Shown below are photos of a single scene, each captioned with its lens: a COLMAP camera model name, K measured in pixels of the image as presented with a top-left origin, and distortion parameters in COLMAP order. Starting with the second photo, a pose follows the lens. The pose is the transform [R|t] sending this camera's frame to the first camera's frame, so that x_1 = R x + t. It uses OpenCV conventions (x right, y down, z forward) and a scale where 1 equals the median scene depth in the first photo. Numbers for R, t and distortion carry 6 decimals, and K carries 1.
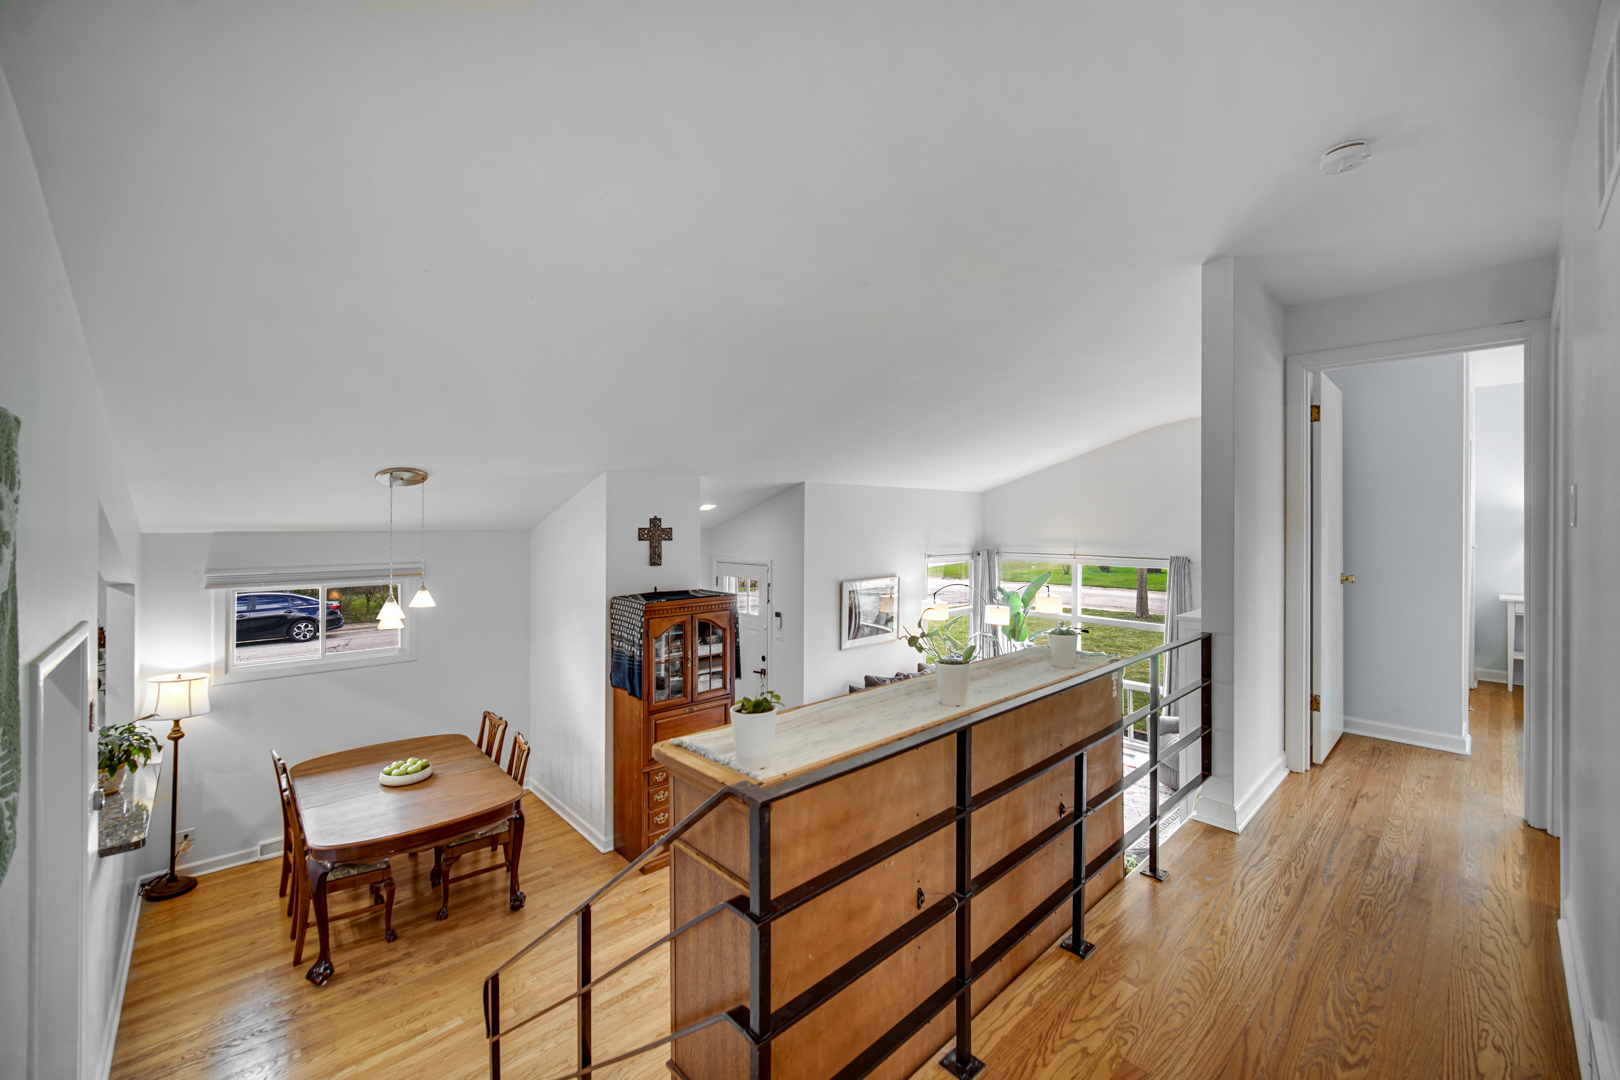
lens RADIAL K [[646.7, 0, 813.6], [0, 646.7, 524.0], [0, 0, 1]] dist [-0.001462, 0.001020]
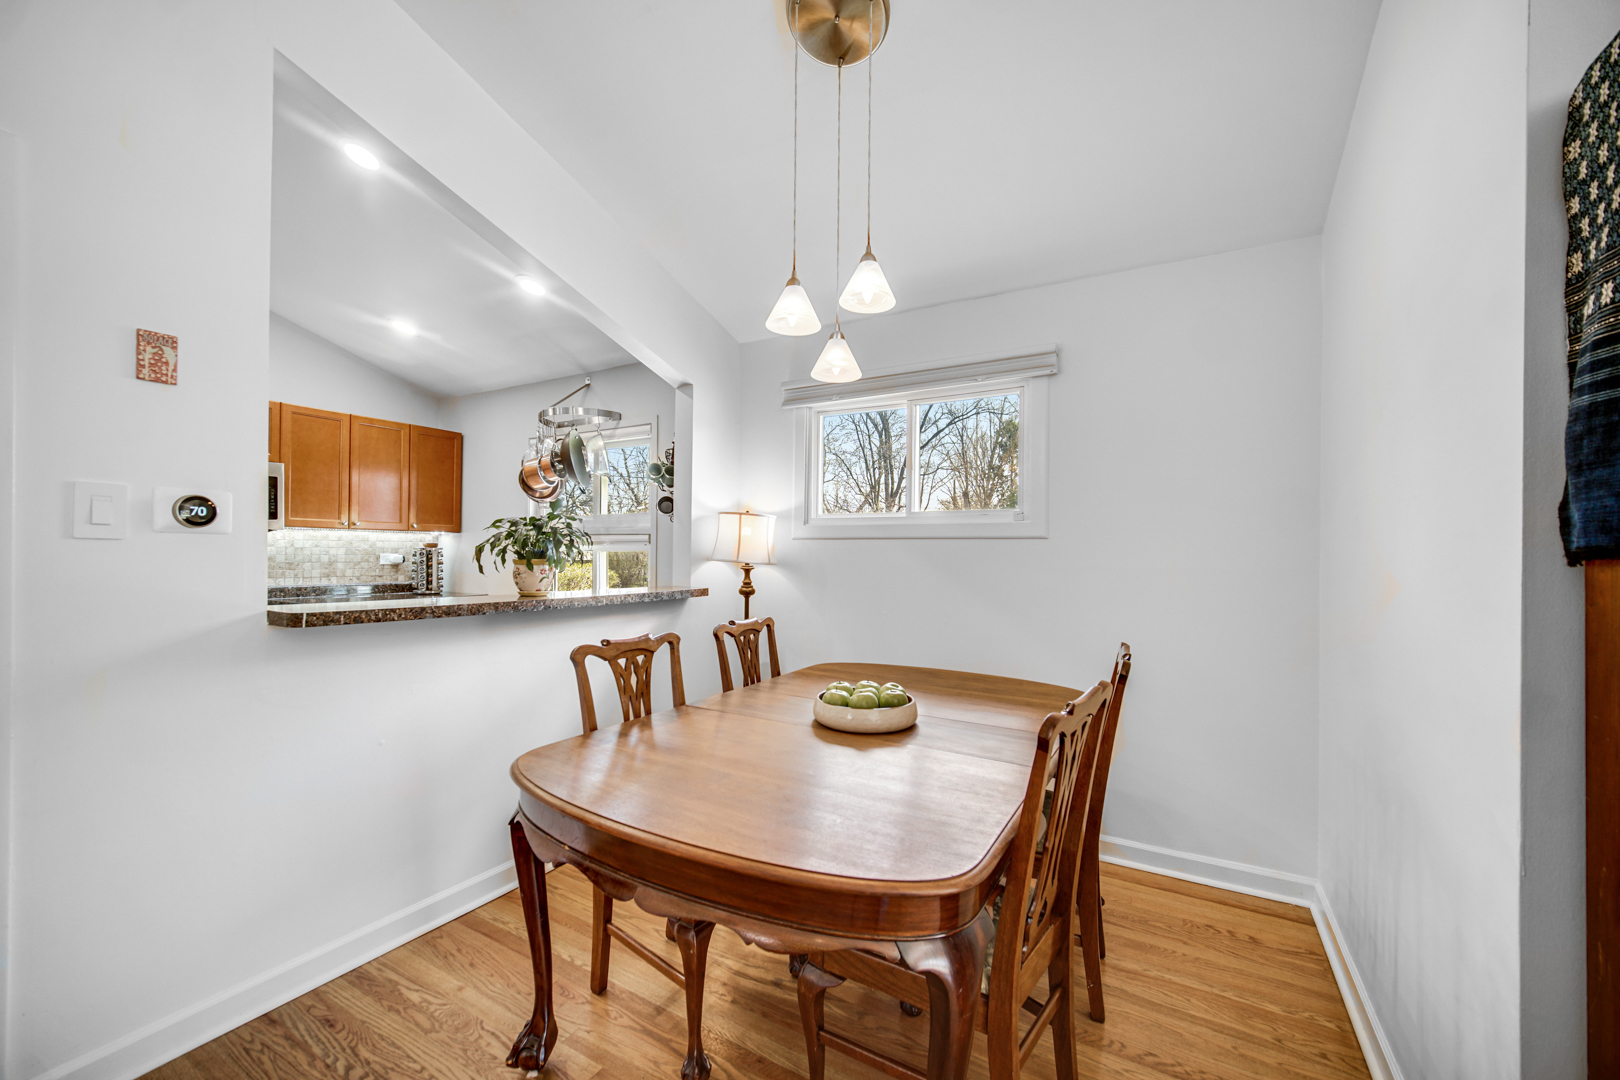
lens RADIAL K [[646.7, 0, 805.4], [0, 646.7, 552.4], [0, 0, 1]] dist [-0.001462, 0.001020]
pose [[0.286835, -0.000997, -0.957980, -0.208784], [-0.012124, 0.999916, -0.004671, 0.263951], [0.957903, 0.012954, 0.286798, 0.784077]]
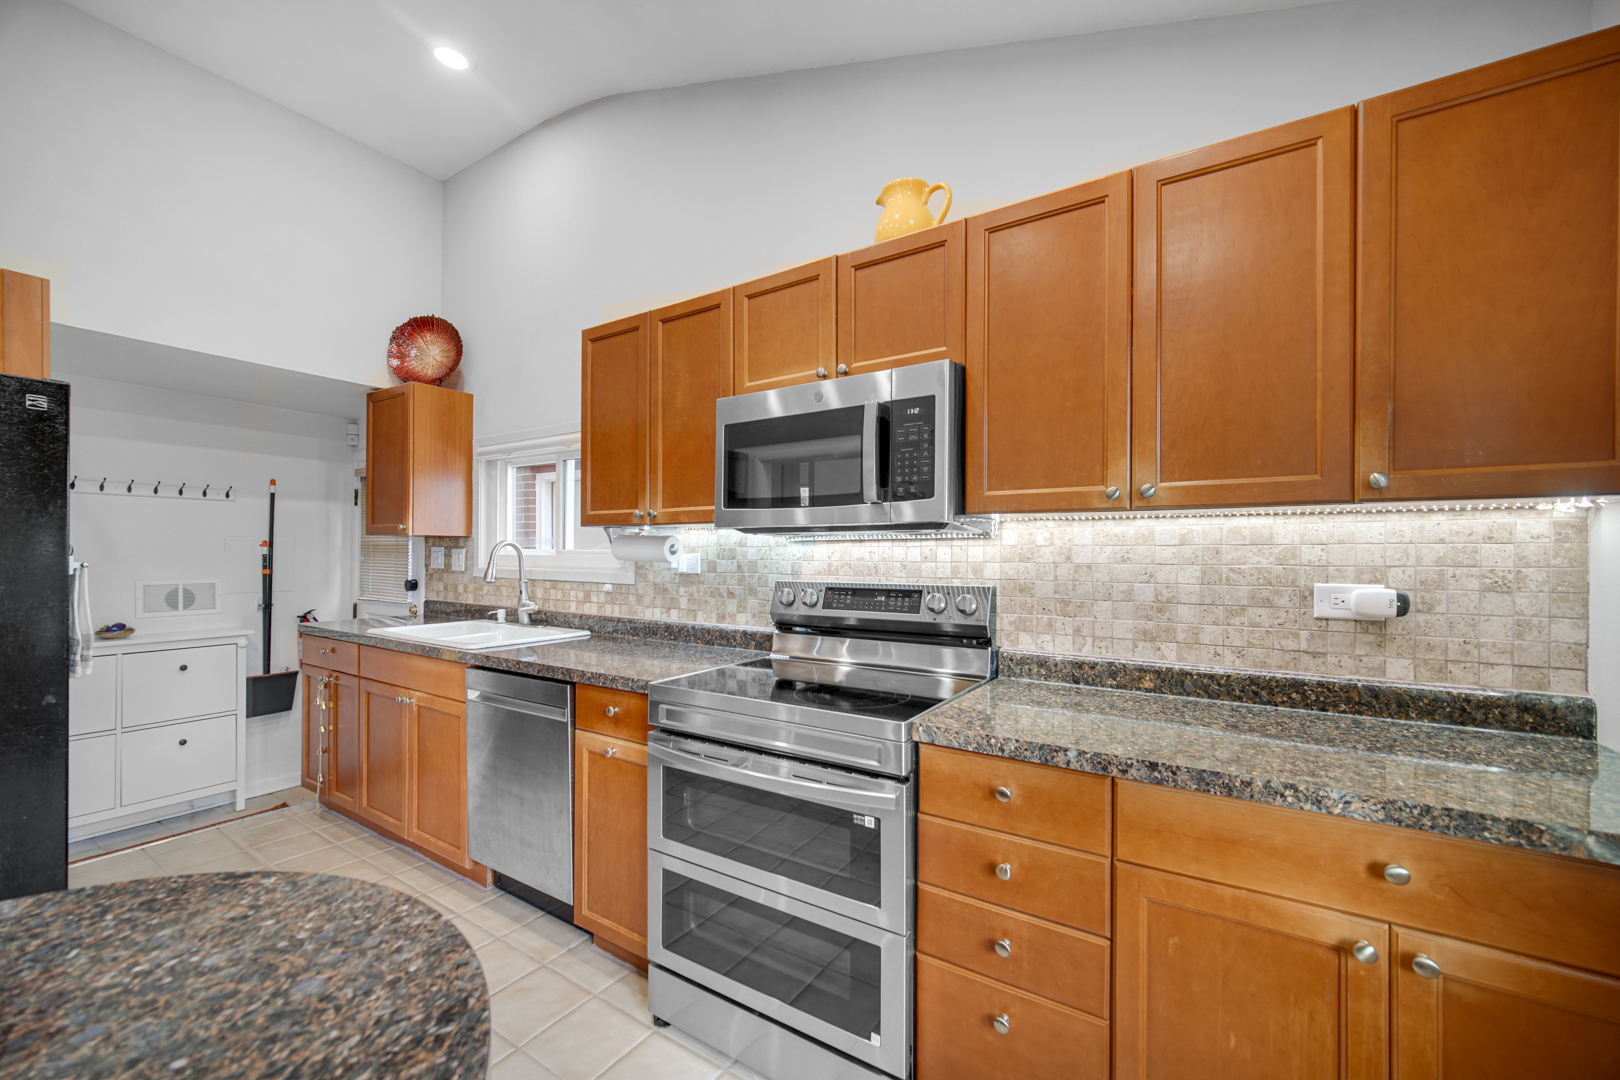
lens RADIAL K [[646.7, 0, 808.3], [0, 646.7, 551.2], [0, 0, 1]] dist [-0.001462, 0.001020]
pose [[-0.970158, -0.004360, -0.242435, -1.047311], [-0.004669, 0.999989, 0.000700, 0.254426], [0.242430, 0.001811, -0.970167, 0.688227]]
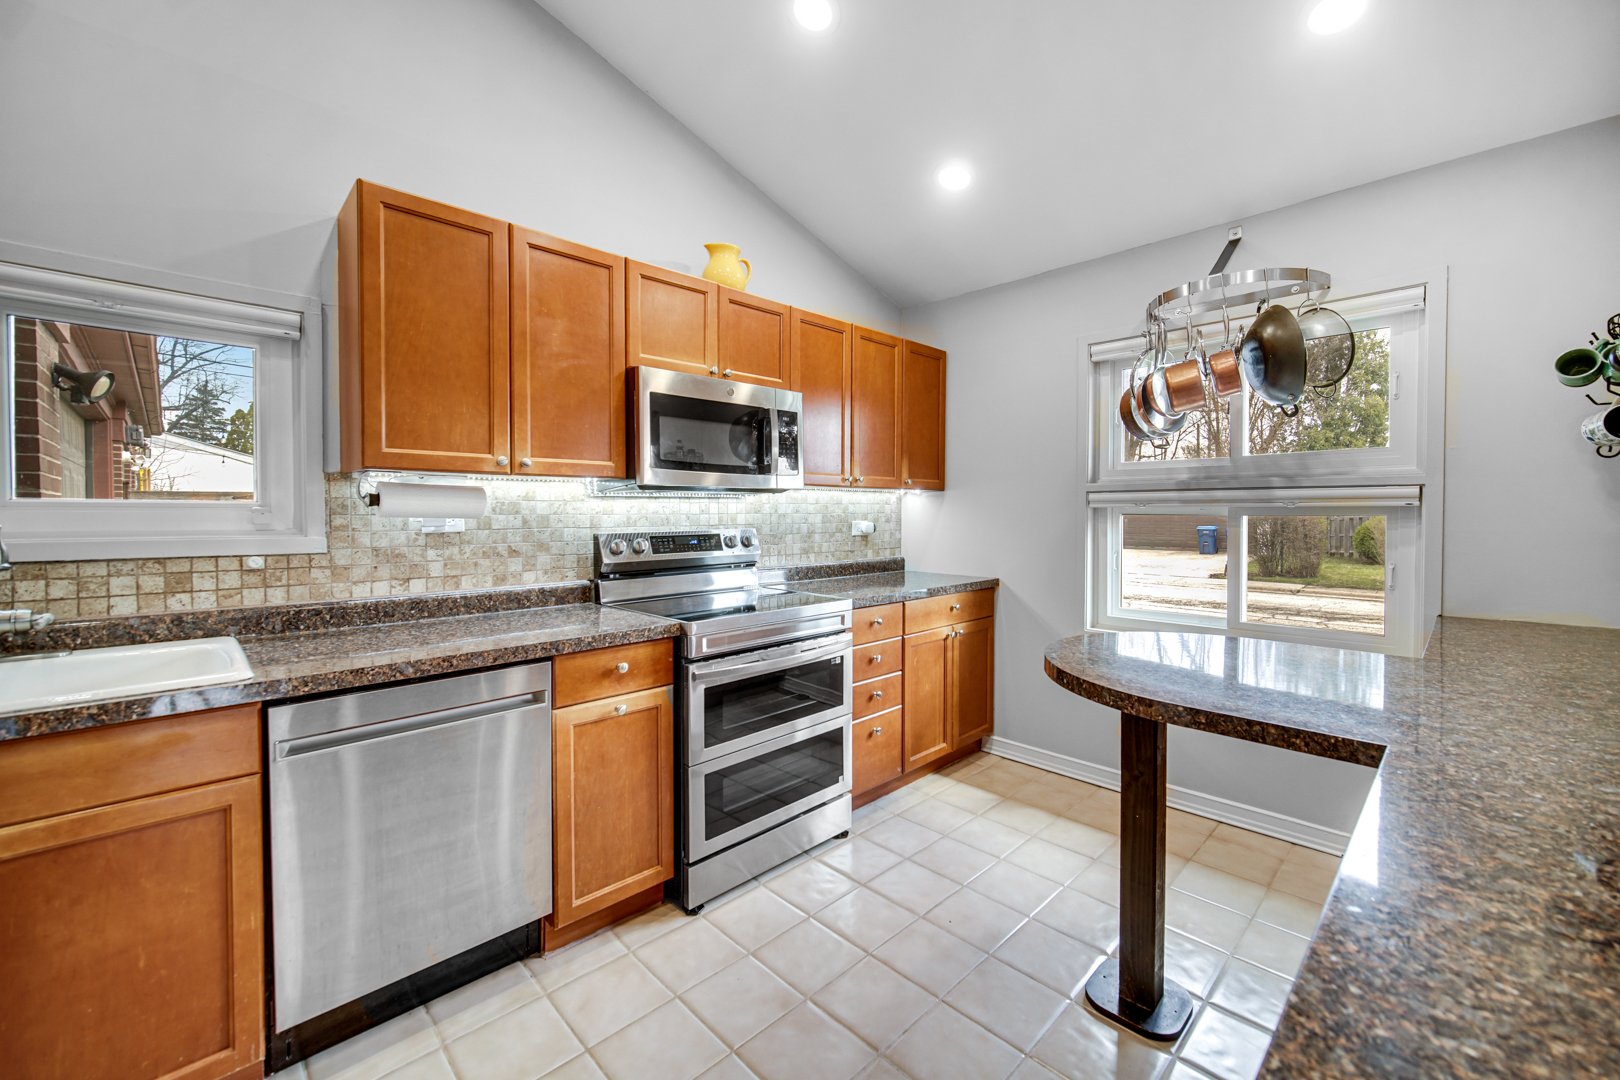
lens RADIAL K [[646.7, 0, 800.1], [0, 646.7, 528.9], [0, 0, 1]] dist [-0.001462, 0.001020]
pose [[0.012917, 0.026966, -0.999553, -0.624773], [-0.003960, 0.999630, 0.026917, 0.258706], [0.999909, 0.003610, 0.013019, 0.367031]]
